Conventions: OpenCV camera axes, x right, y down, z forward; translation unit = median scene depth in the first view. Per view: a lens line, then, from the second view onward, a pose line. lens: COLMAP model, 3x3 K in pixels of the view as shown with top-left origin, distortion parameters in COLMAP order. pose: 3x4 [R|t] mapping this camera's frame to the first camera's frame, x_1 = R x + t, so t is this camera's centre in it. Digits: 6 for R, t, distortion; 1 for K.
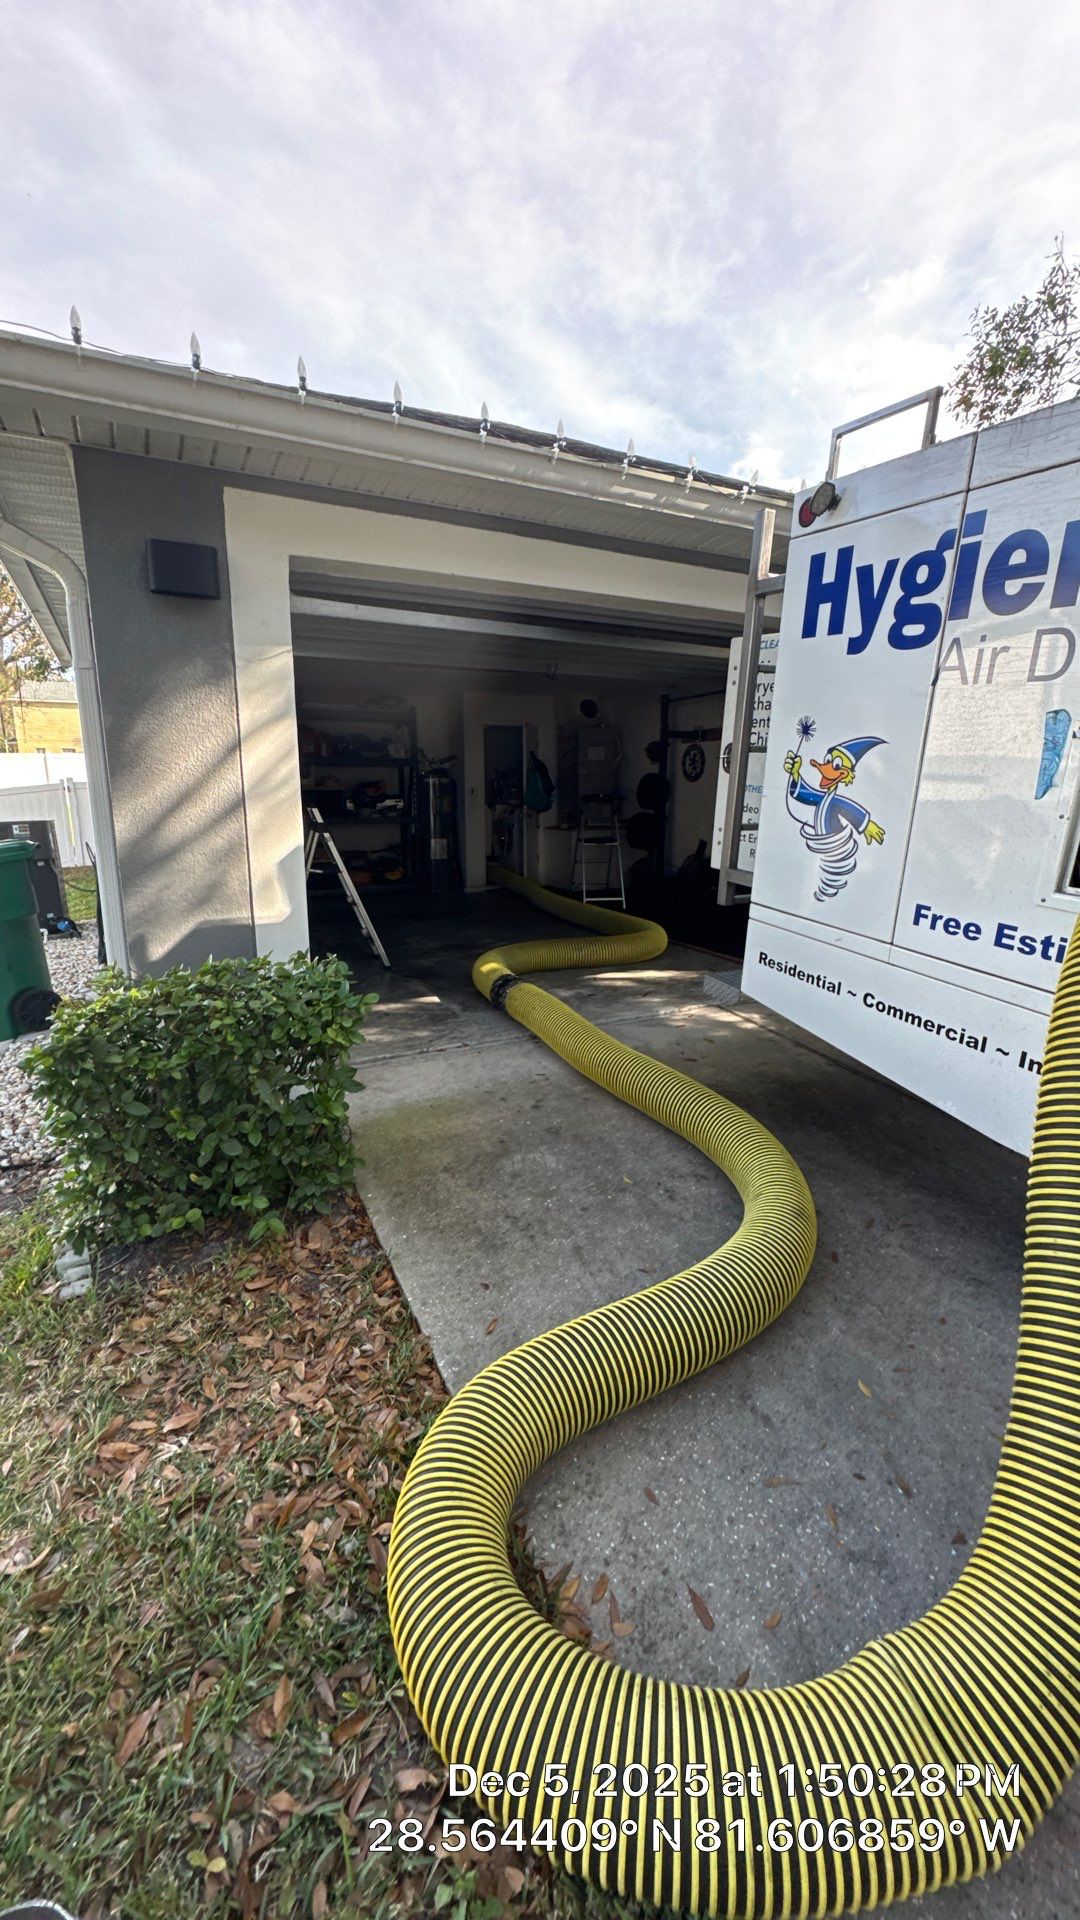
lens RADIAL K [[766.1, 0, 541.8], [0, 766.1, 955.8], [0, 0, 1]] dist [-0.004304, 0.000518]
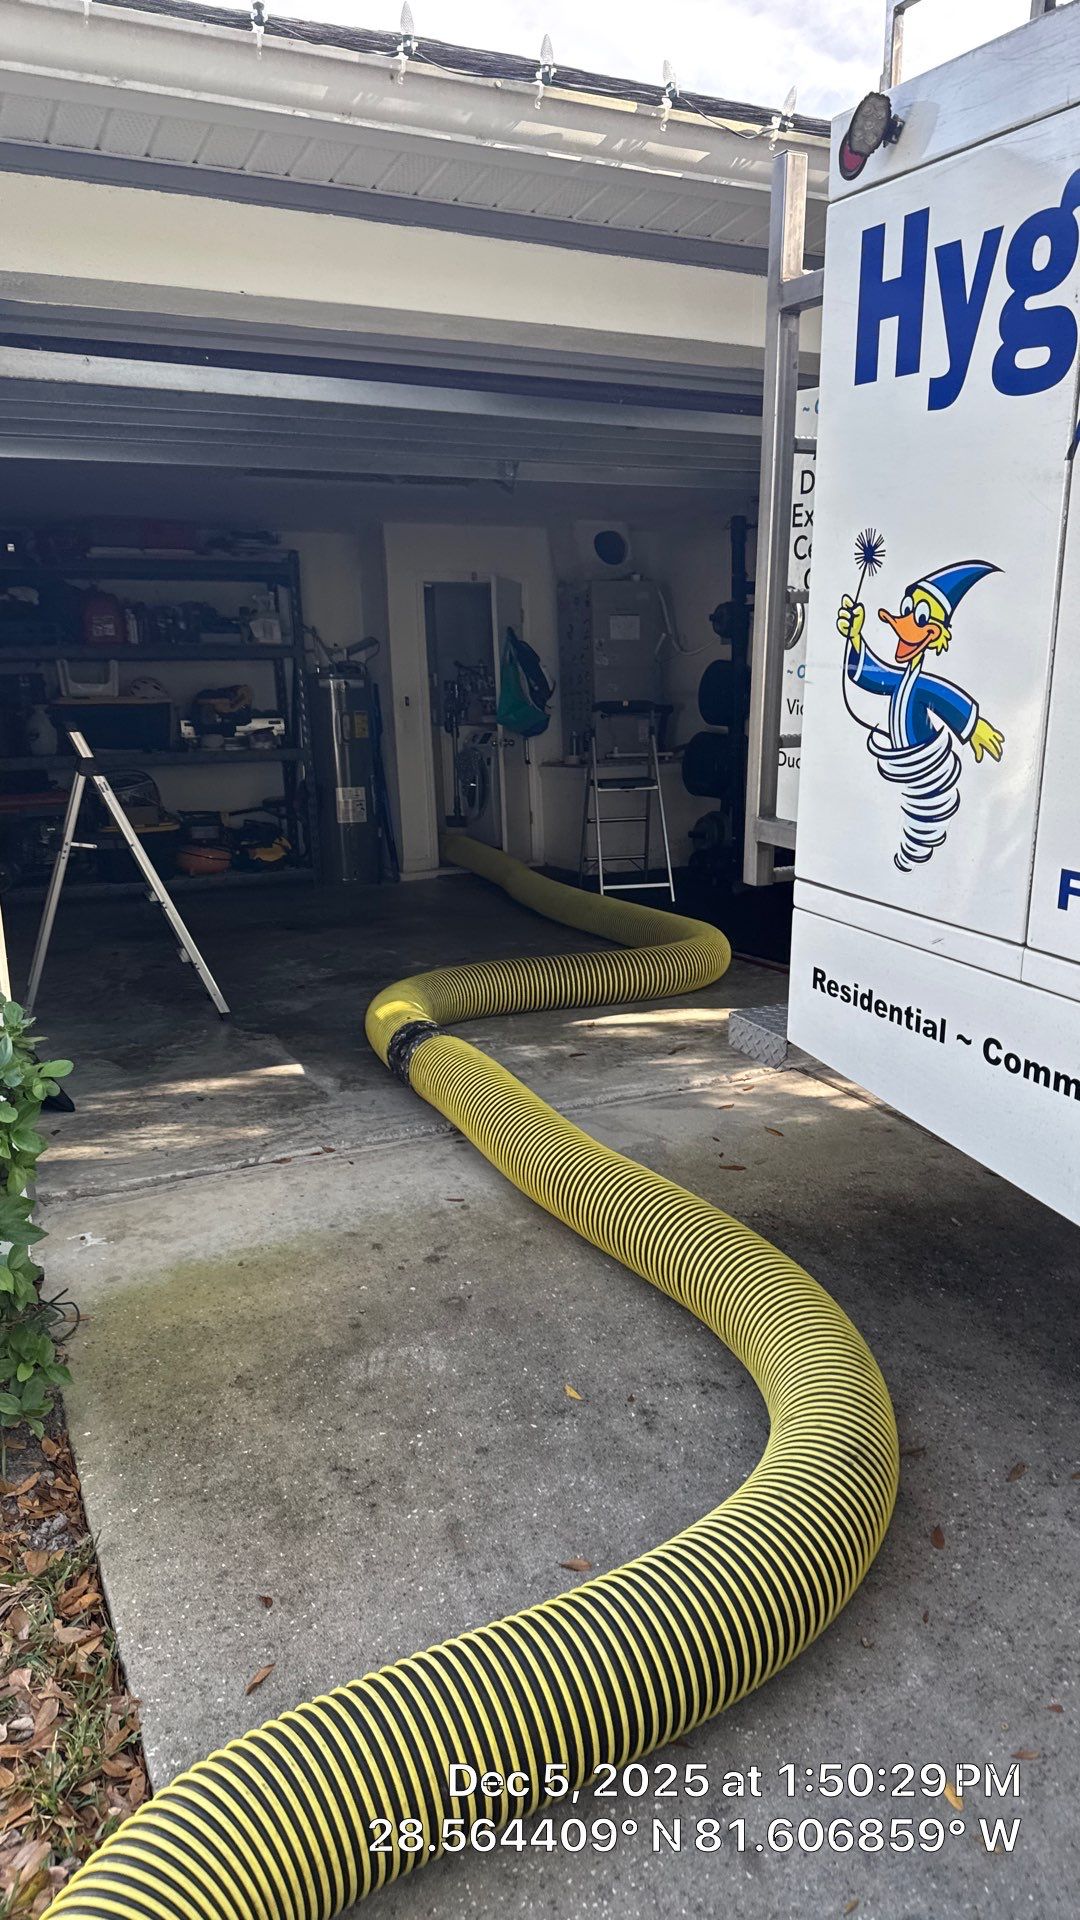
lens RADIAL K [[1355.5, 0, 546.8], [0, 1355.5, 968.4], [0, 0, 1]] dist [0.053495, -0.061979]
pose [[0.999592, -0.022643, -0.017439, 0.127401], [0.022336, 0.999596, -0.017579, 0.009291], [0.017830, 0.017183, 0.999693, 0.034611]]
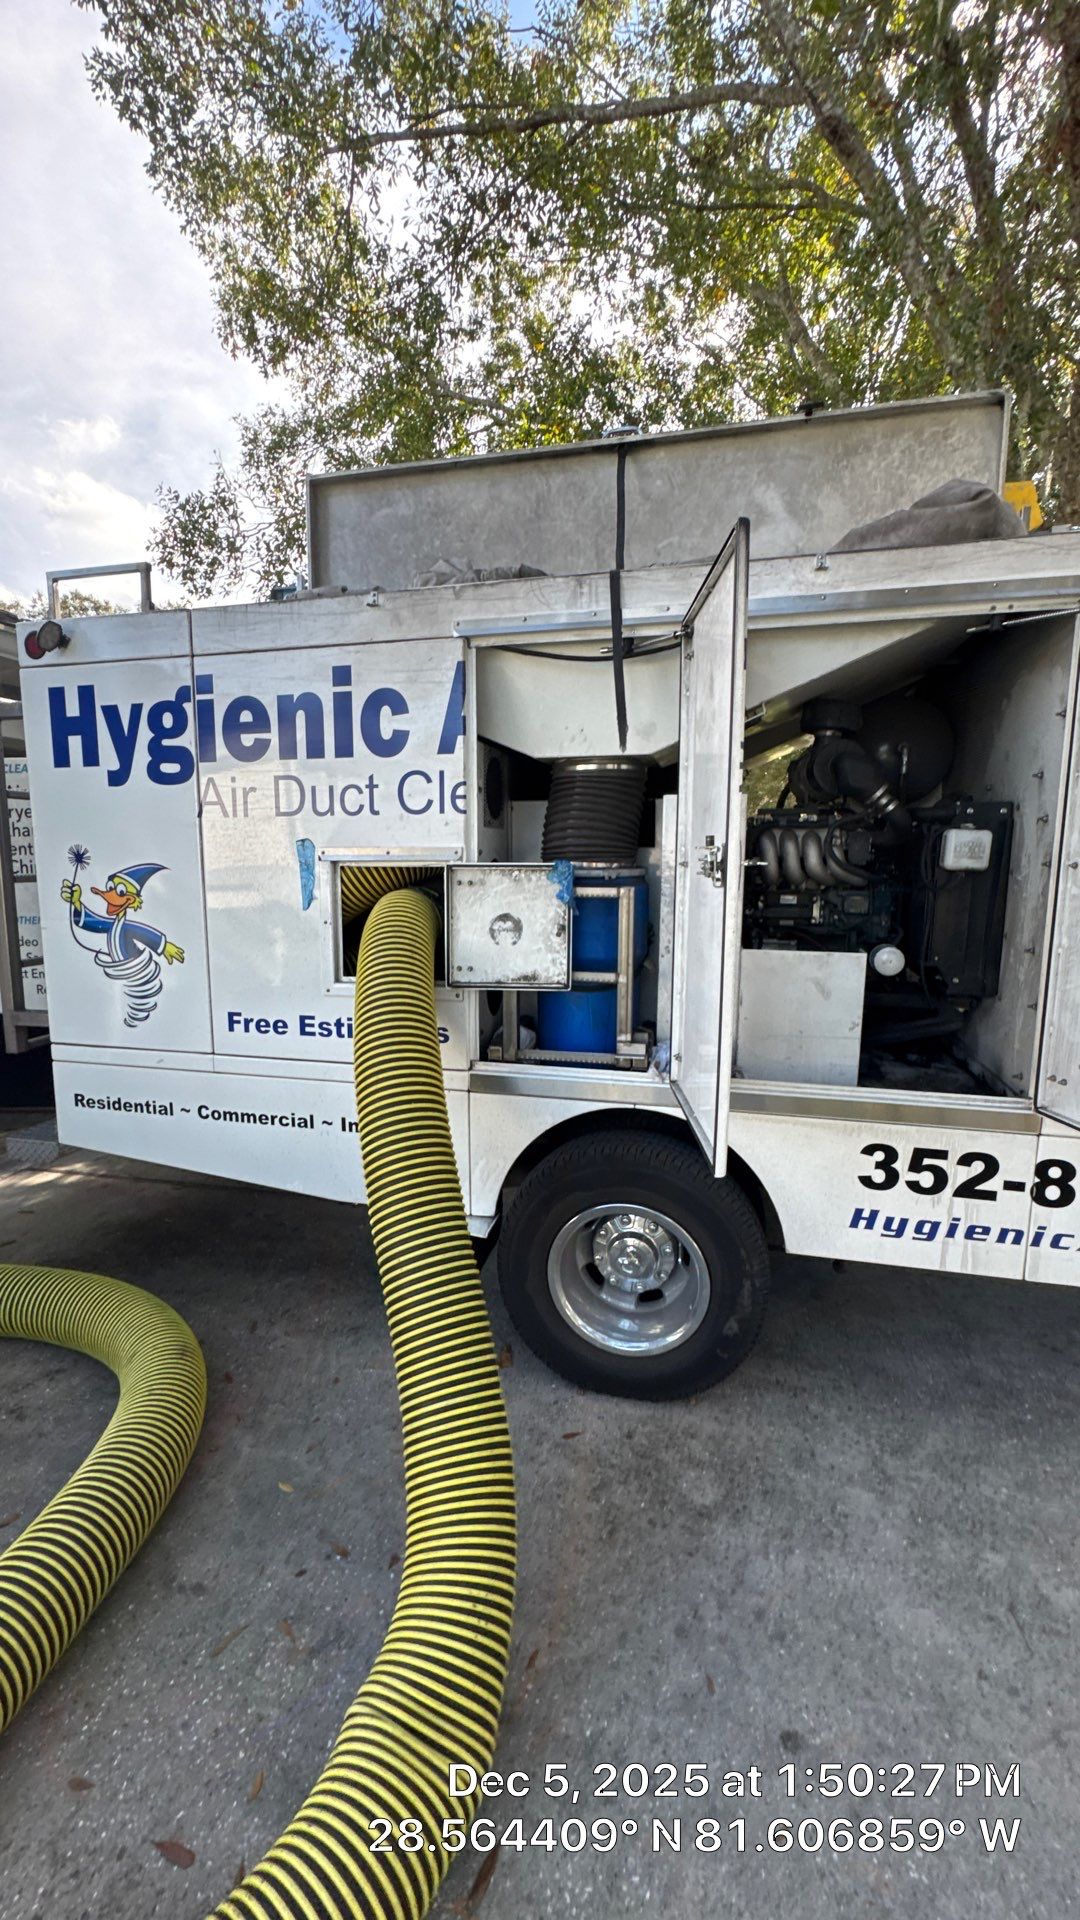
lens RADIAL K [[766.1, 0, 545.3], [0, 766.1, 955.2], [0, 0, 1]] dist [-0.004304, 0.000518]
pose [[0.641197, -0.129409, 0.756386, -0.025682], [0.234526, 0.971563, -0.032587, -0.005003], [-0.730659, 0.198287, 0.653314, -0.042076]]
